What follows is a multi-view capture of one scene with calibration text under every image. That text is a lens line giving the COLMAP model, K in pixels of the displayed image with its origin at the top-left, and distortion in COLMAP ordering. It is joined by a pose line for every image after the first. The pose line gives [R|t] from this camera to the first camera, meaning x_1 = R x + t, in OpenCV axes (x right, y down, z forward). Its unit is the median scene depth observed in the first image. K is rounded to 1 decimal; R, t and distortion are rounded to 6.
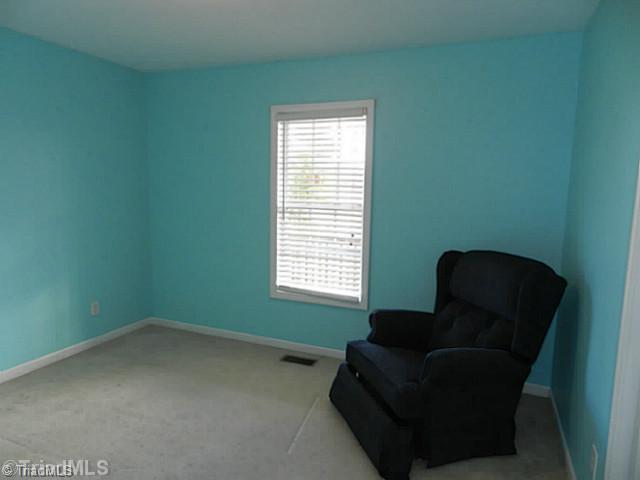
lens RADIAL K [[428.4, 0, 320.0], [0, 428.4, 240.0], [0, 0, 1]] dist [0.009684, -0.002072]
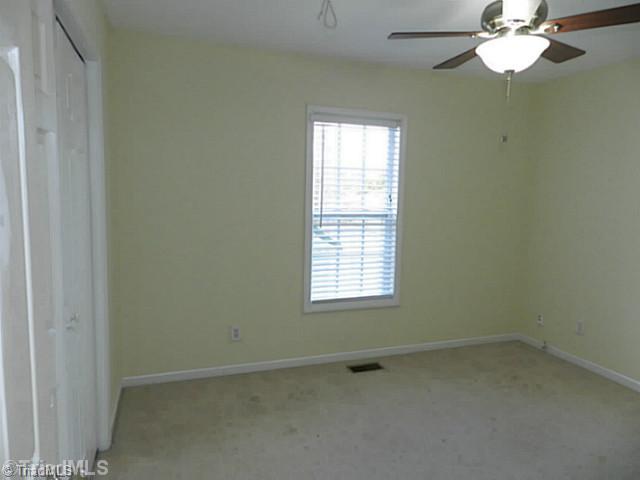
lens RADIAL K [[428.4, 0, 320.0], [0, 428.4, 240.0], [0, 0, 1]] dist [0.009684, -0.002072]
pose [[0.727228, -0.074830, 0.682305, -0.744081], [0.069953, 0.996944, 0.034779, -0.052809], [-0.682822, 0.022437, 0.730240, 0.323832]]
